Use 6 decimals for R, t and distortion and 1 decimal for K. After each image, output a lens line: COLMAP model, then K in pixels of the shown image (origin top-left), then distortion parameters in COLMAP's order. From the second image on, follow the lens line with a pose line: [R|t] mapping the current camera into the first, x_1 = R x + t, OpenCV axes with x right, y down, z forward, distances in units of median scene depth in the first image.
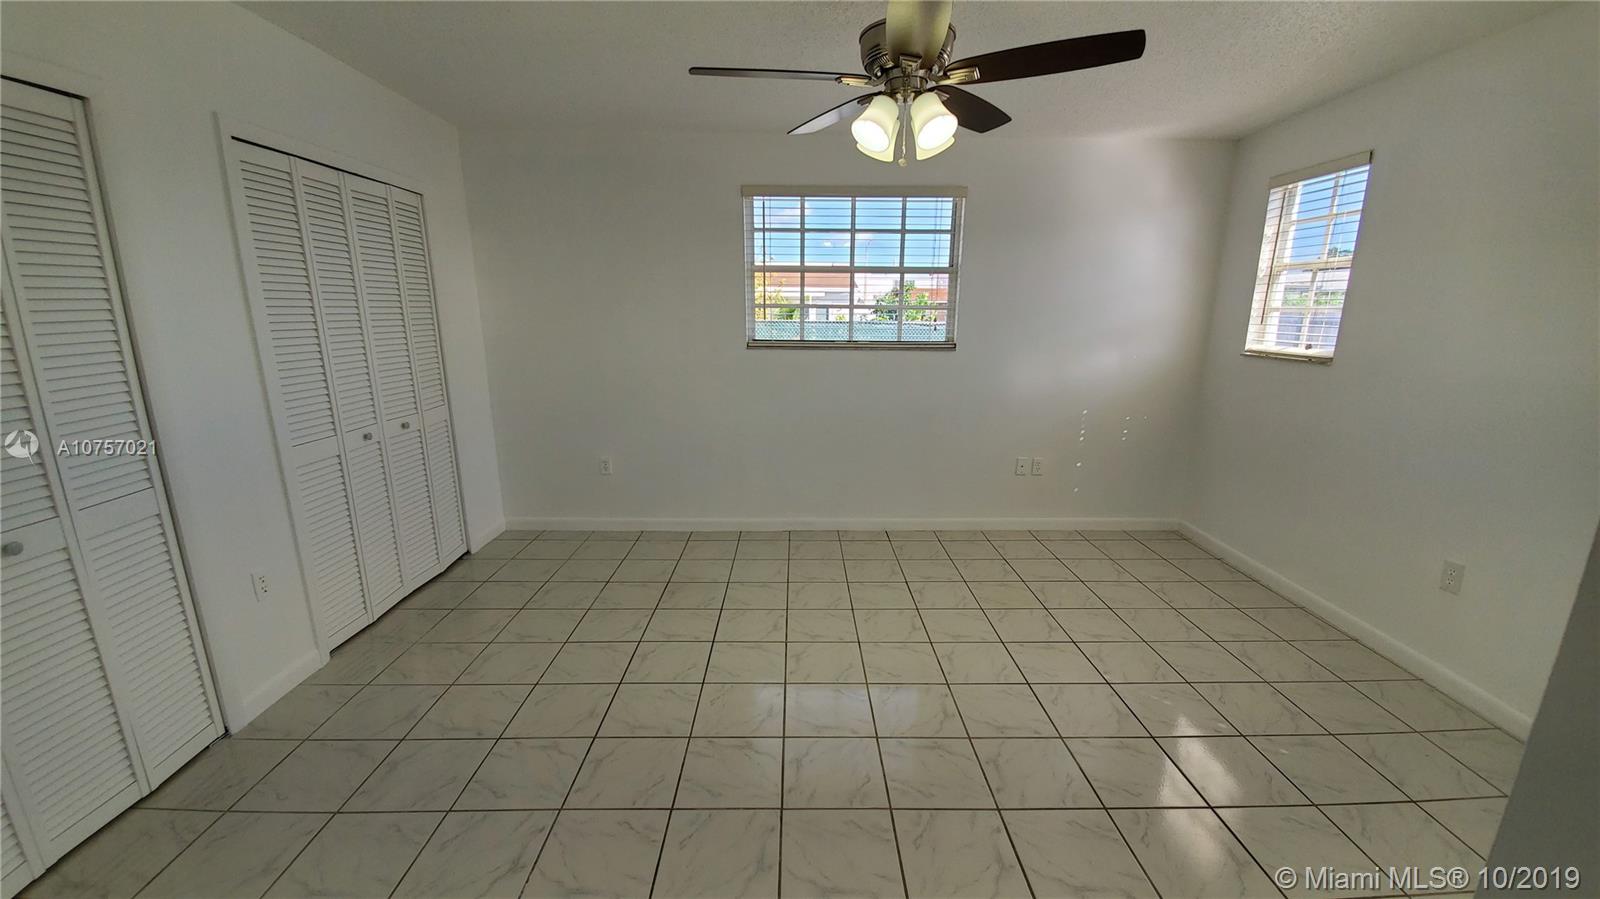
lens RADIAL K [[632.4, 0, 812.1], [0, 632.4, 467.5], [0, 0, 1]] dist [0.008244, -0.014720]
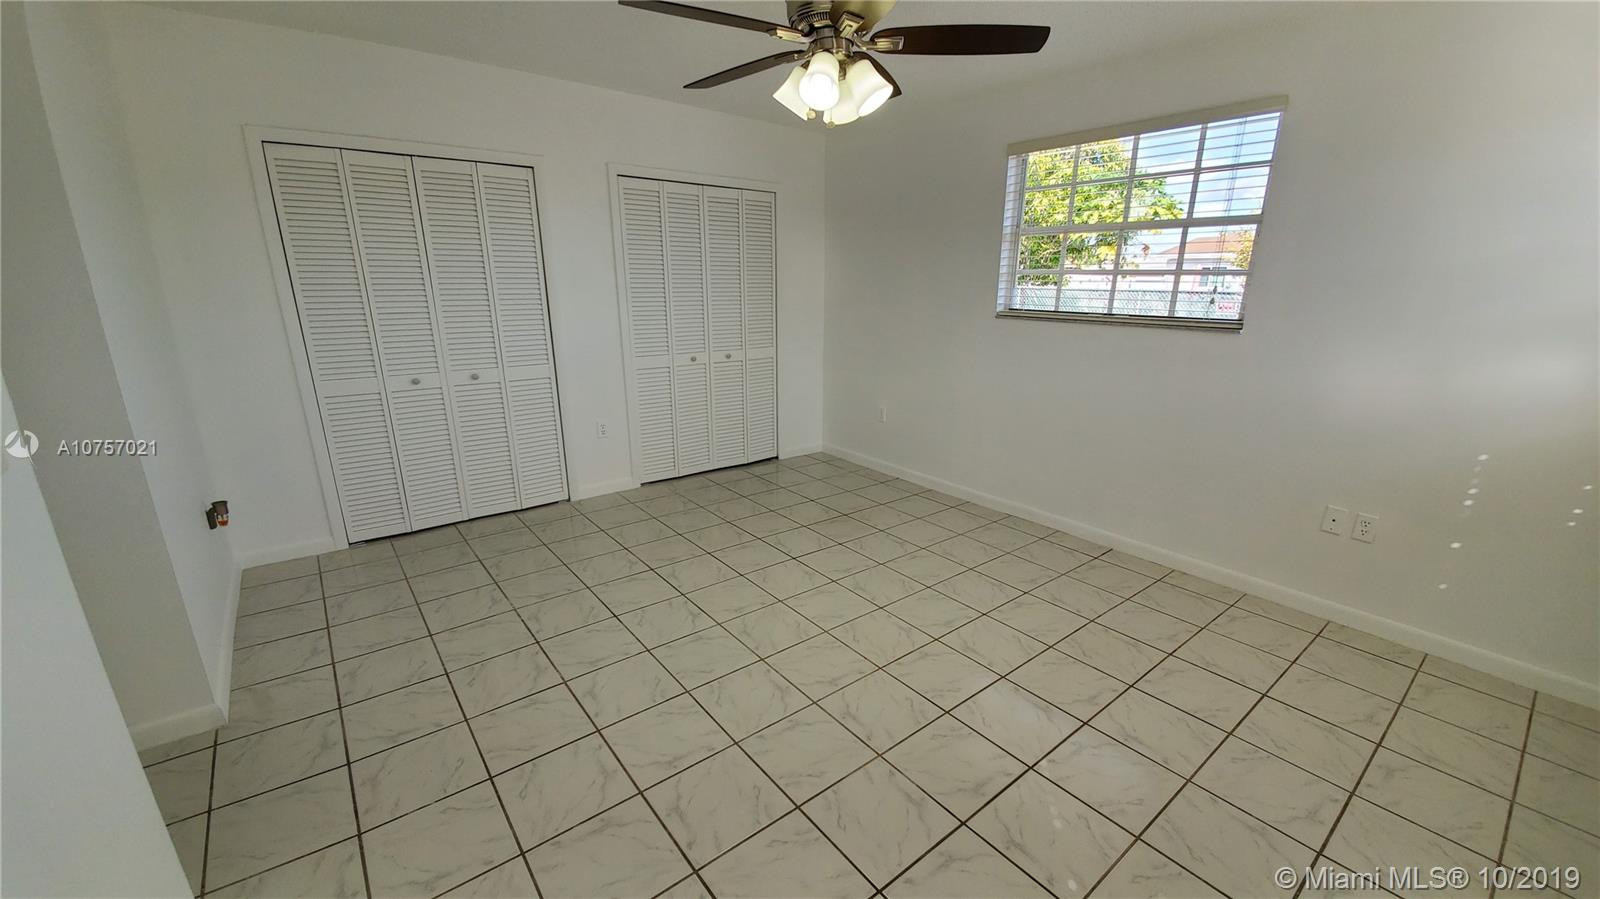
lens RADIAL K [[632.4, 0, 812.1], [0, 632.4, 467.5], [0, 0, 1]] dist [0.008244, -0.014720]
pose [[0.604954, 0.224984, -0.763815, 0.522052], [-0.194819, 0.971919, 0.131983, -0.037663], [0.772060, 0.068962, 0.631797, 0.190471]]
